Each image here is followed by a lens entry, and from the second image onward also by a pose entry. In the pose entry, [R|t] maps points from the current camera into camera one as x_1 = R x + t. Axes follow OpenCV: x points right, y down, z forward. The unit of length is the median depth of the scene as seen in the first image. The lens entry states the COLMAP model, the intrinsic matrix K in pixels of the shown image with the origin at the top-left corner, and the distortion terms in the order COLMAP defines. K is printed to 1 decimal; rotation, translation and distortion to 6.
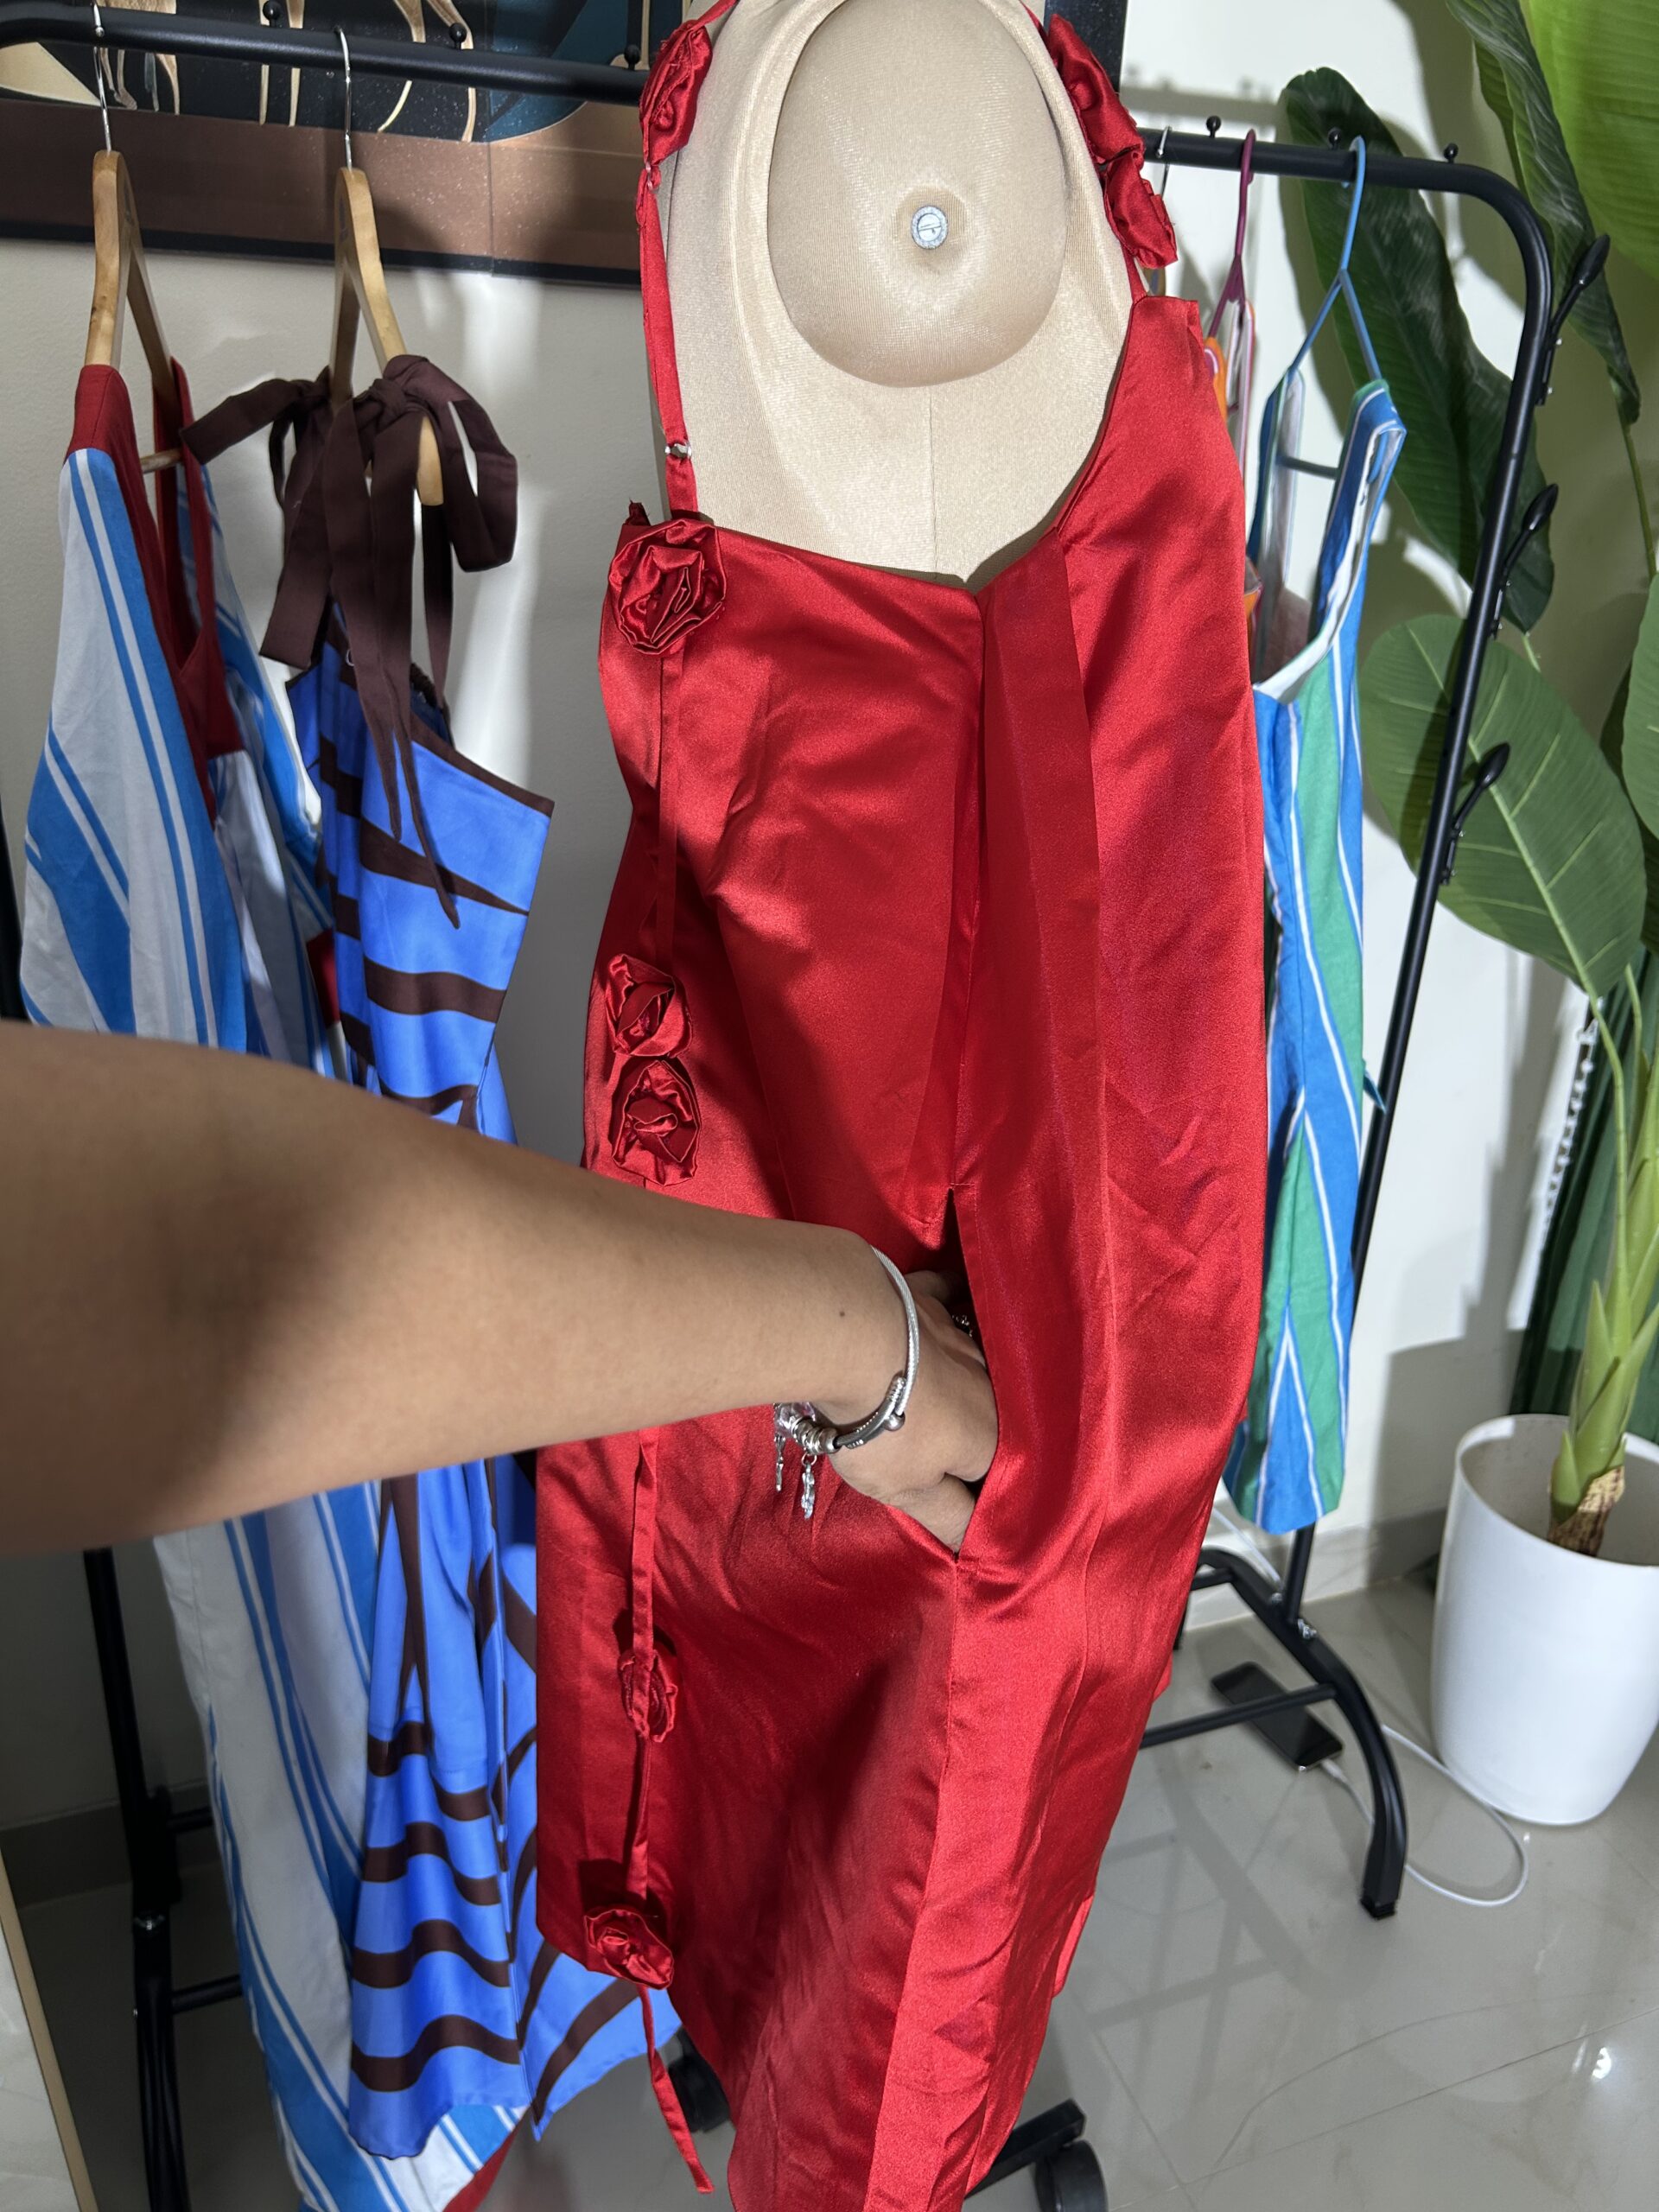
lens RADIAL K [[1735.6, 0, 829.5], [0, 1735.6, 1106.0], [0, 0, 1]] dist [0.045616, -0.061317]
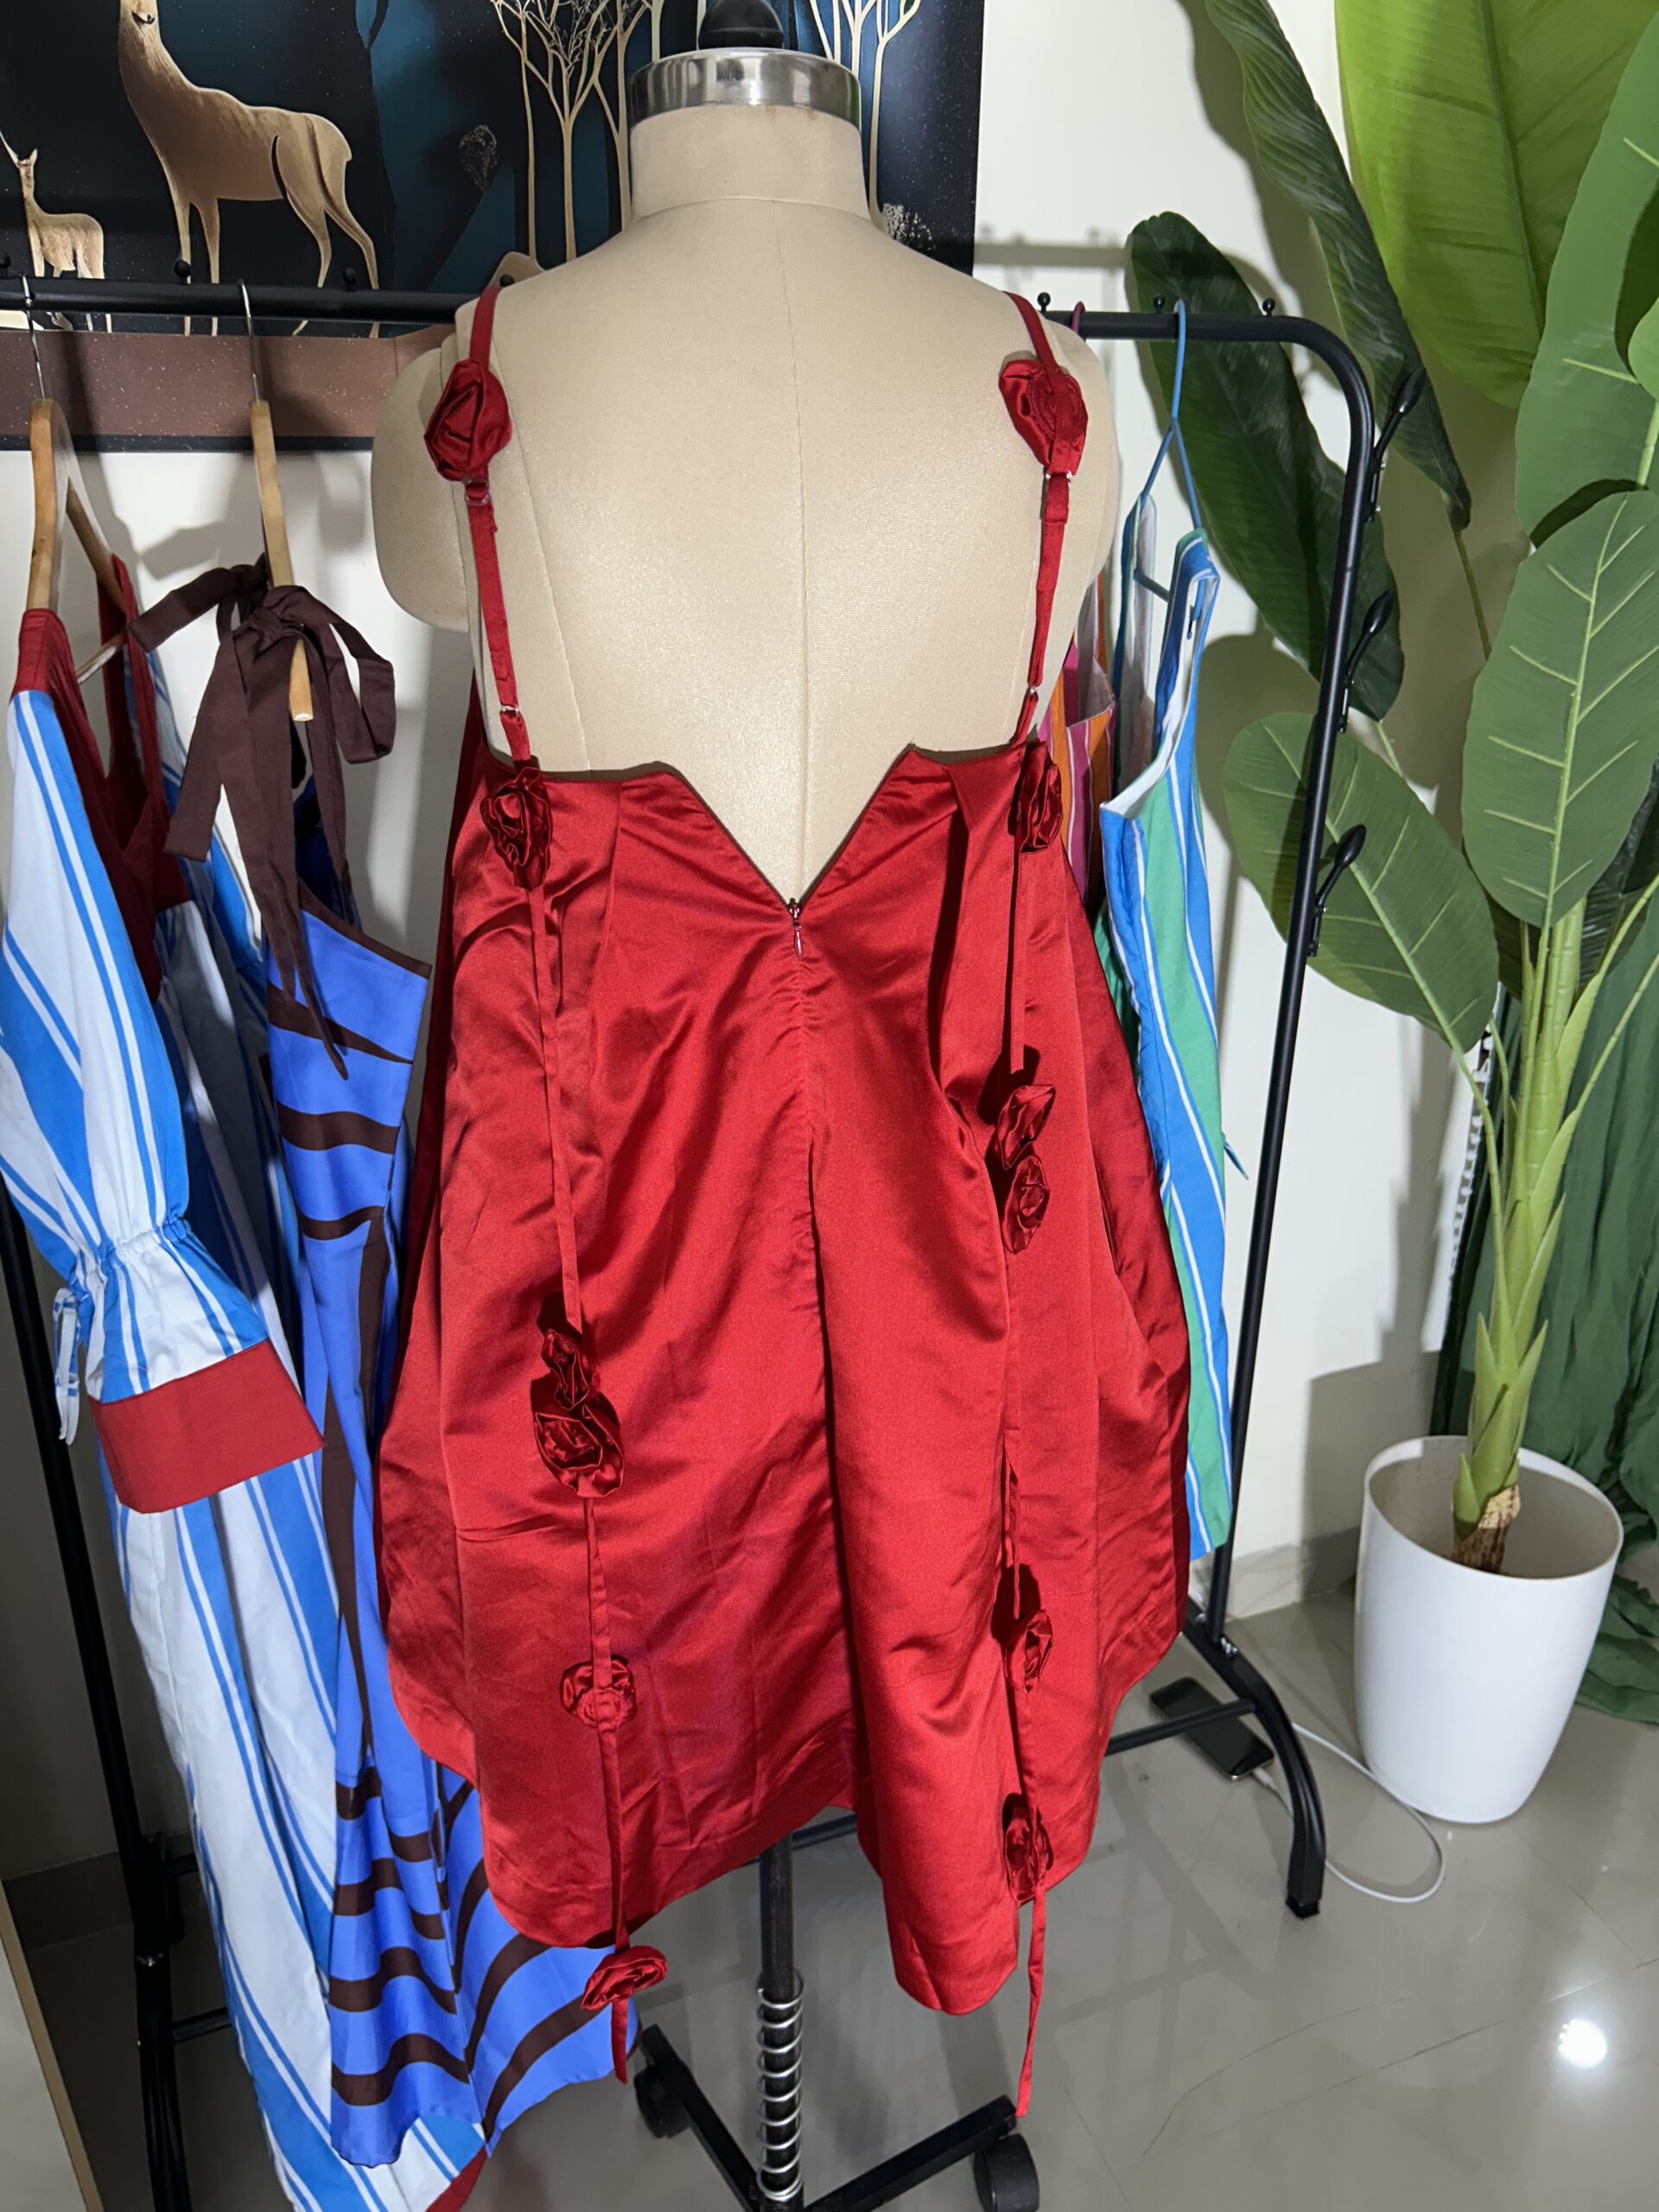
lens RADIAL K [[1739.8, 0, 814.2], [0, 1739.8, 1101.2], [0, 0, 1]] dist [0.048466, -0.060748]
pose [[0.999209, -0.037611, -0.012921, 0.062614], [0.037552, 0.999284, -0.004711, -0.049743], [0.013089, 0.004222, 0.999905, -0.096290]]
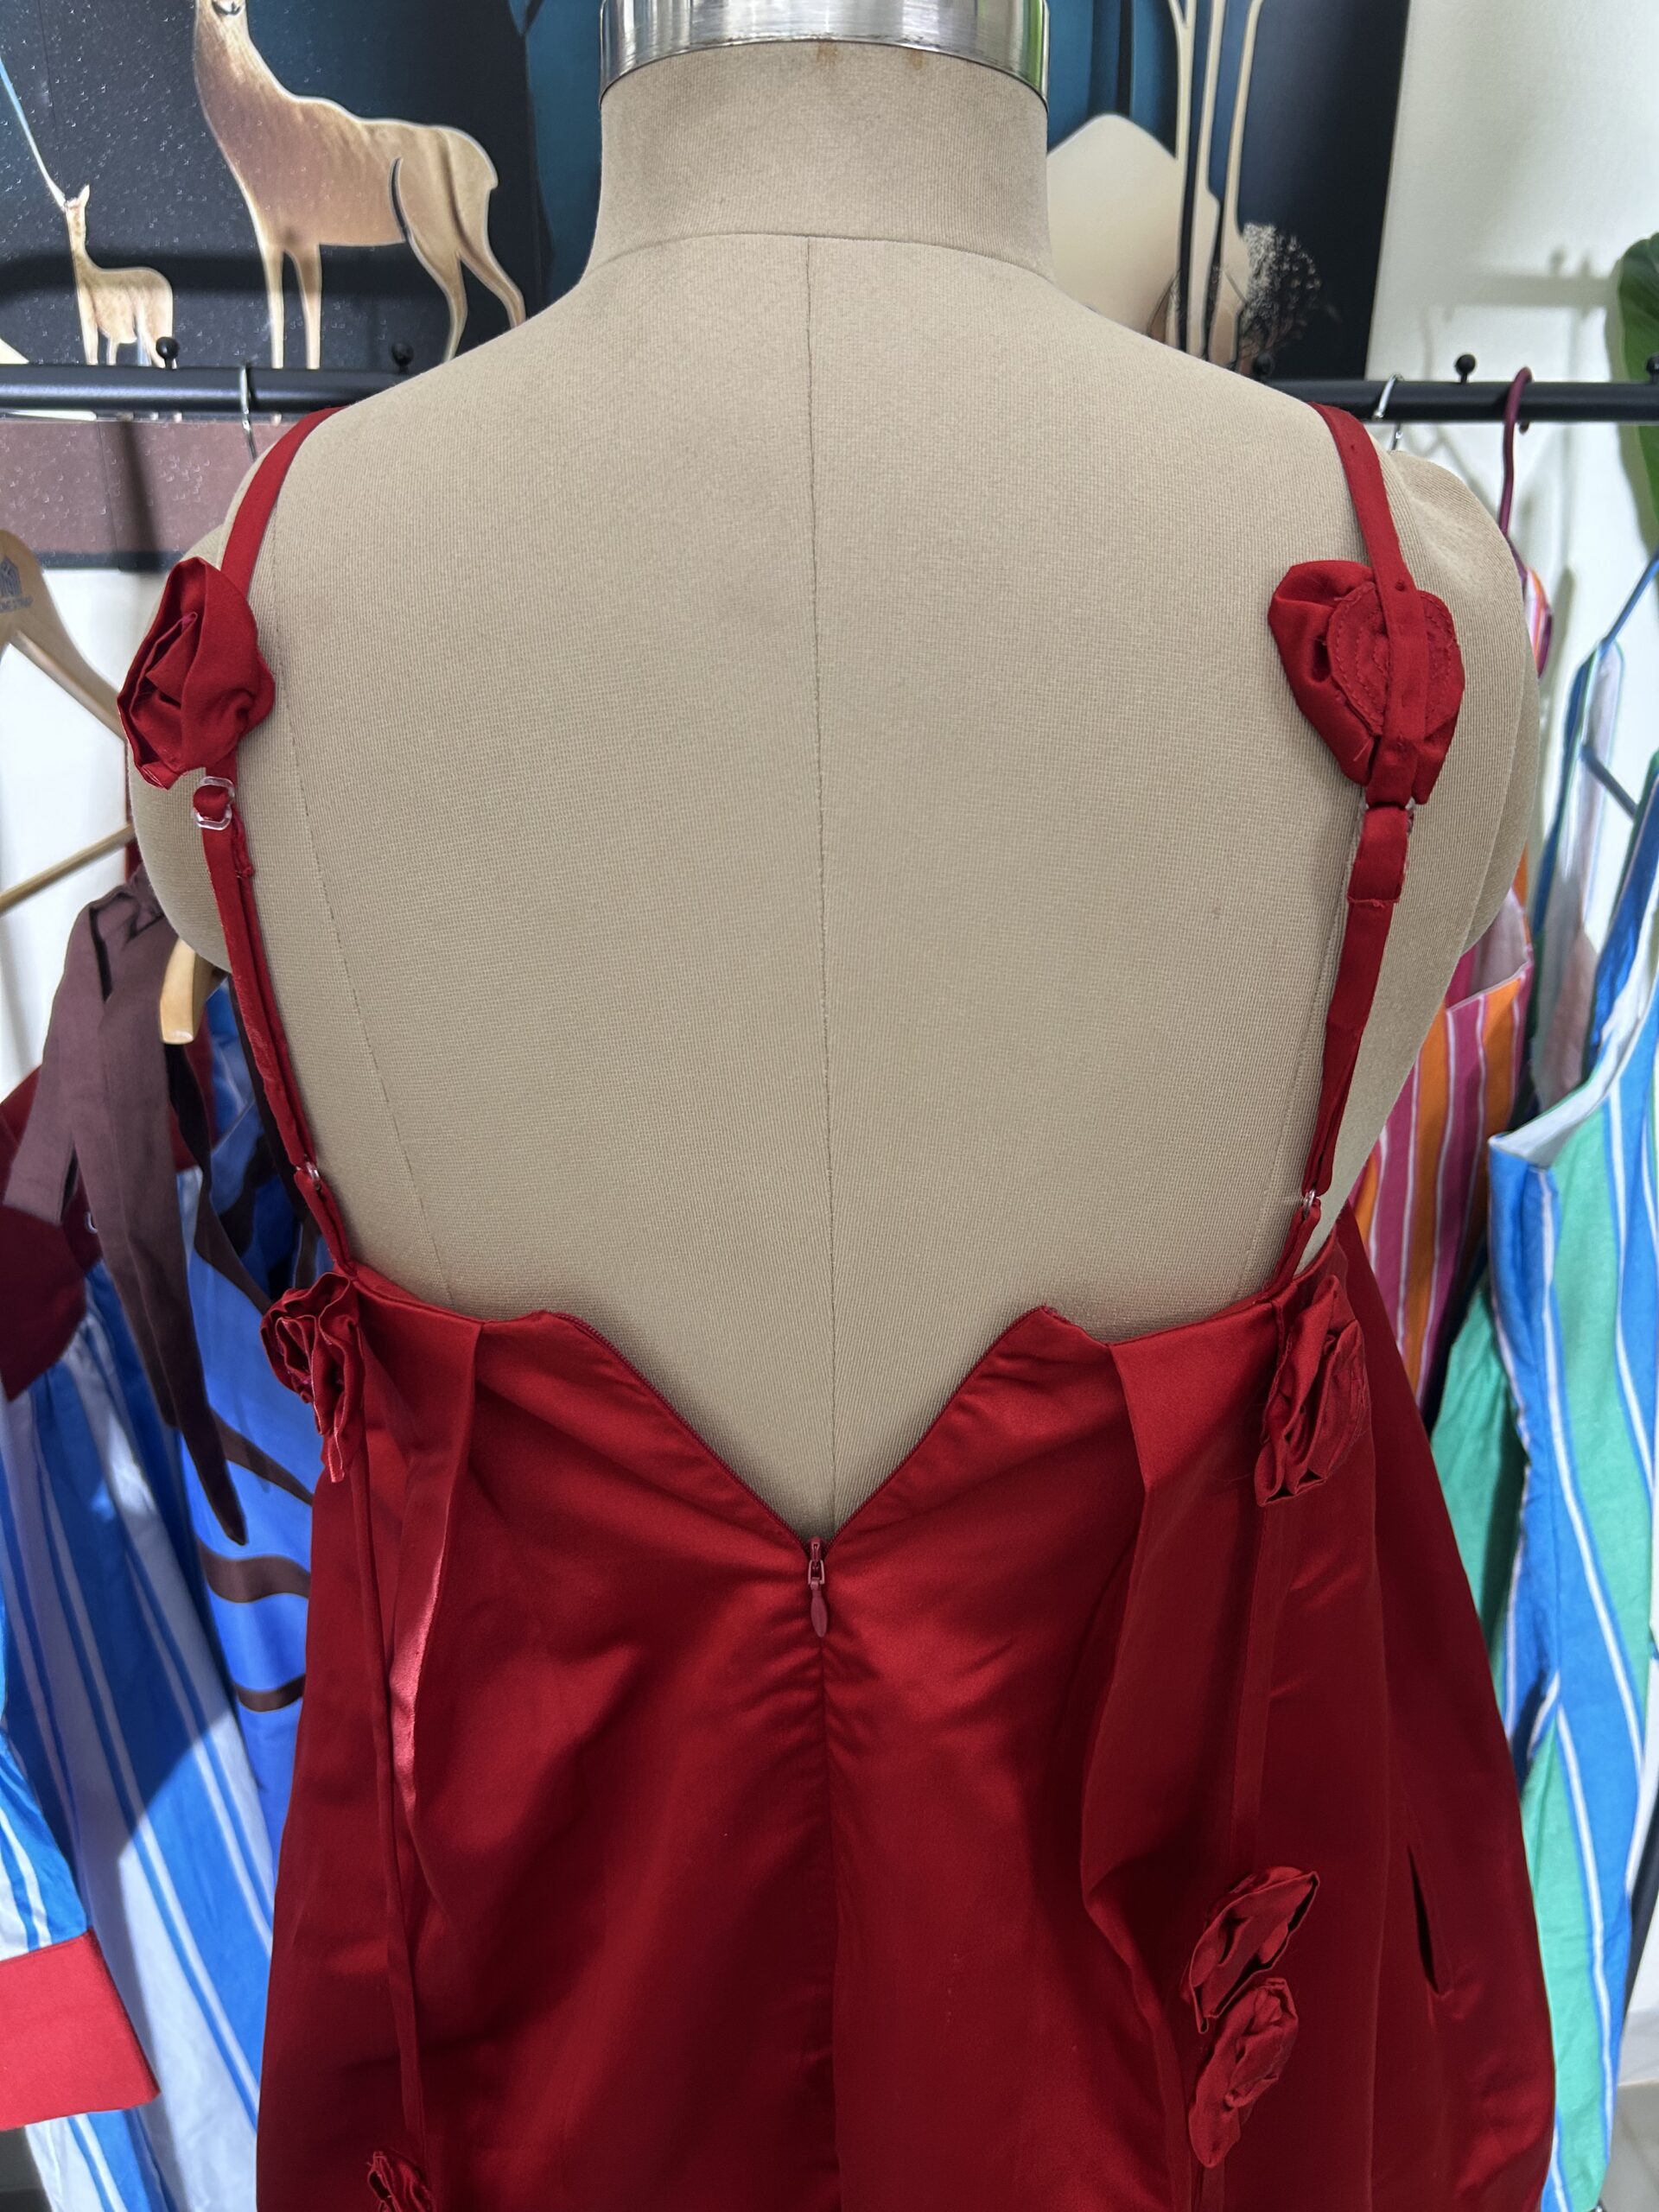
lens RADIAL K [[1758.1, 0, 797.6], [0, 1758.1, 1109.6], [0, 0, 1]] dist [0.002481, -0.006938]
pose [[0.970349, 0.048467, -0.236800, 0.125200], [-0.052422, 0.998571, -0.010432, -0.209412], [0.235956, 0.022536, 0.971502, 0.213930]]
